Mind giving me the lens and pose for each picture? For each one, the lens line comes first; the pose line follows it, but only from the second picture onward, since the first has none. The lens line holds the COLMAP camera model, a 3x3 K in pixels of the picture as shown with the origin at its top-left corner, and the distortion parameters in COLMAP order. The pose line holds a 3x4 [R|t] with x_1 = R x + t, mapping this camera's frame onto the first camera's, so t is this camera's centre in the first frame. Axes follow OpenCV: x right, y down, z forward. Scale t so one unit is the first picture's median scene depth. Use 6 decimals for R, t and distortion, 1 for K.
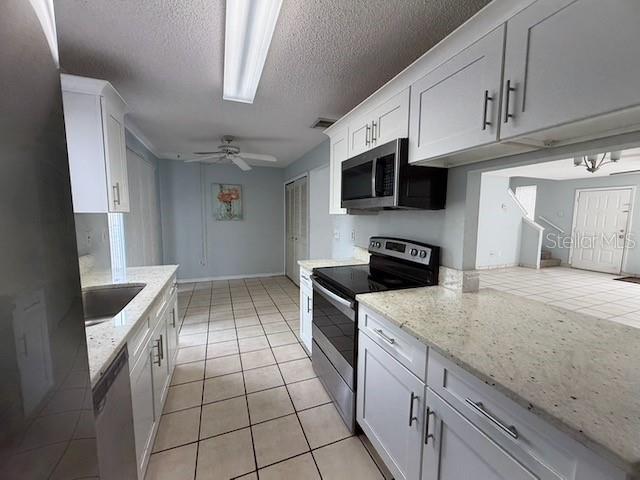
lens RADIAL K [[257.4, 0, 320.0], [0, 257.4, 240.0], [0, 0, 1]] dist [-0.045408, -0.000003]
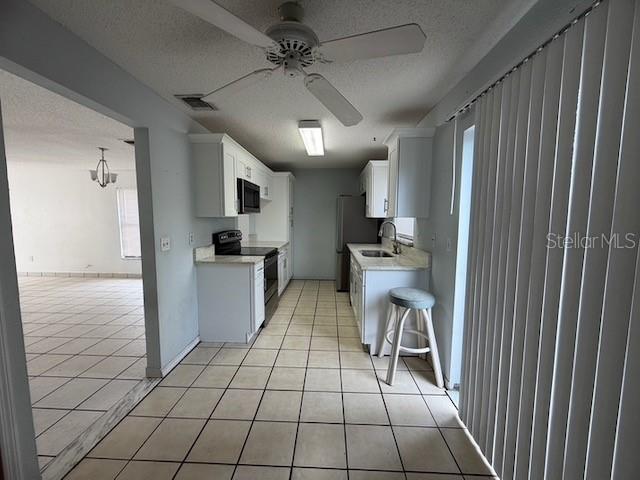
lens RADIAL K [[253.6, 0, 320.0], [0, 253.6, 240.0], [0, 0, 1]] dist [0.000713, 0.000160]
pose [[-0.914370, -0.043597, 0.402525, -0.626581], [0.033457, 0.982649, 0.182432, -0.157541], [-0.403494, 0.180277, -0.897047, 1.518444]]
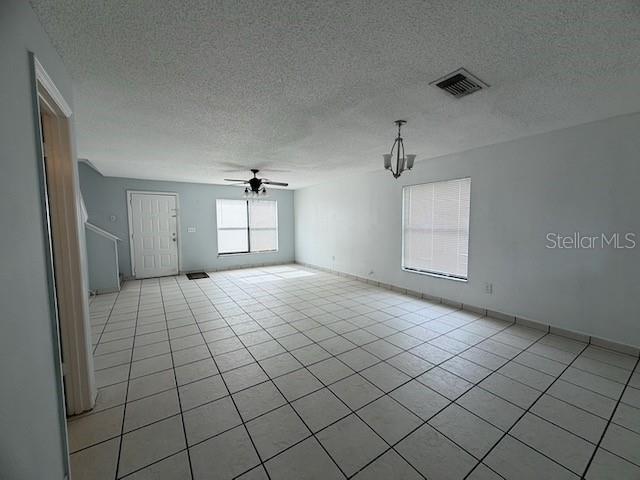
lens RADIAL K [[253.6, 0, 320.0], [0, 253.6, 240.0], [0, 0, 1]] dist [0.000713, 0.000160]
pose [[-0.212051, -0.077188, 0.974206, 0.058813], [0.102558, 0.989614, 0.100732, -0.123439], [-0.971862, 0.121272, -0.201932, 1.237380]]
